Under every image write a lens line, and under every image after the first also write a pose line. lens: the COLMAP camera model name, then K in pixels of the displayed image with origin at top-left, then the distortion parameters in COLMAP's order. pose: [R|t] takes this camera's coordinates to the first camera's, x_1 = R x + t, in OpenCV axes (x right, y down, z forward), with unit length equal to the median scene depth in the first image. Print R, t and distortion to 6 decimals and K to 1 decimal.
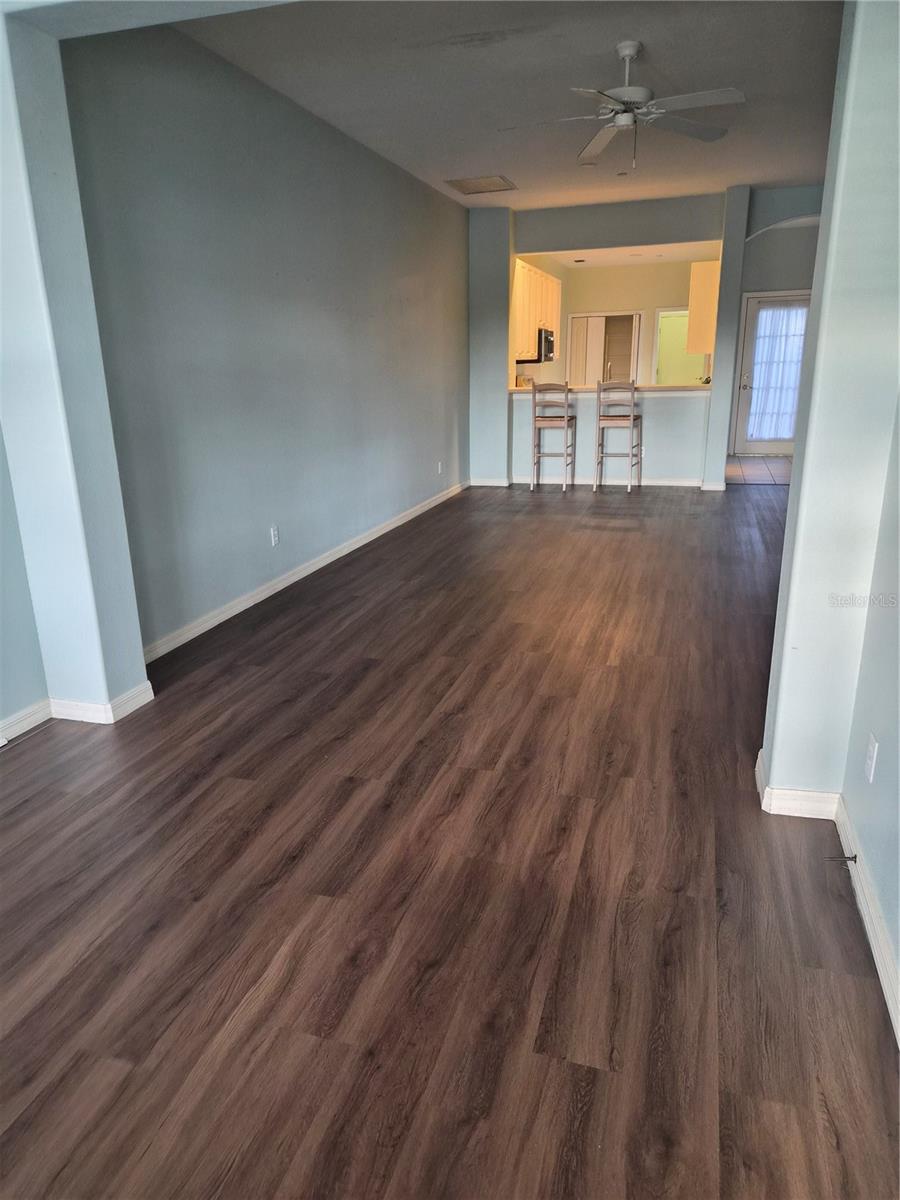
lens RADIAL K [[813.2, 0, 440.8], [0, 813.2, 604.8], [0, 0, 1]] dist [0.063043, -0.059233]
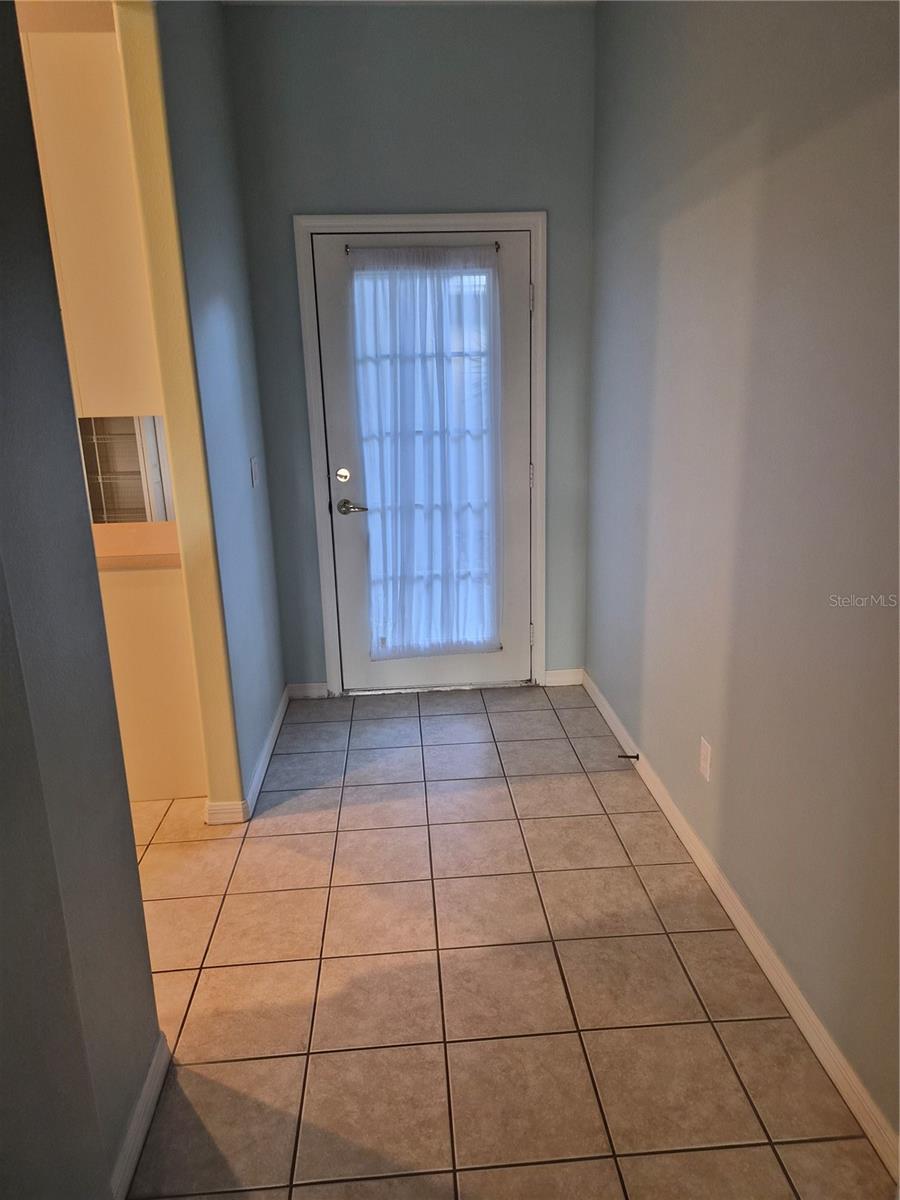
lens RADIAL K [[813.2, 0, 452.1], [0, 813.2, 602.9], [0, 0, 1]] dist [0.063043, -0.059233]
pose [[0.923089, -0.095754, 0.372475, 0.353587], [0.116240, 0.992677, -0.032878, -0.262362], [-0.366599, 0.073646, 0.927460, 0.848047]]
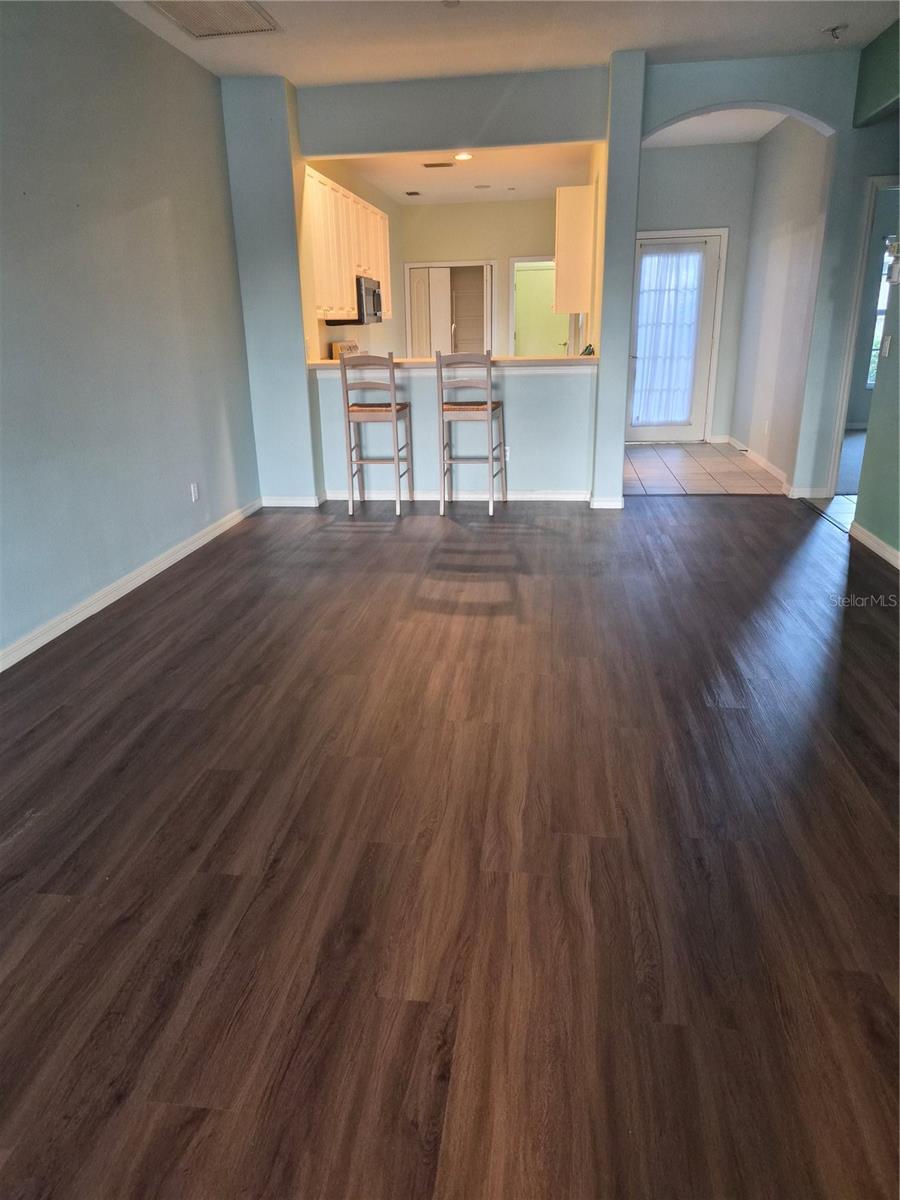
lens RADIAL K [[813.2, 0, 445.7], [0, 813.2, 594.9], [0, 0, 1]] dist [0.063043, -0.059233]
pose [[0.984919, -0.056662, 0.163476, 0.074067], [0.051860, 0.998092, 0.033497, -0.091553], [-0.165062, -0.024514, 0.985979, 0.316652]]
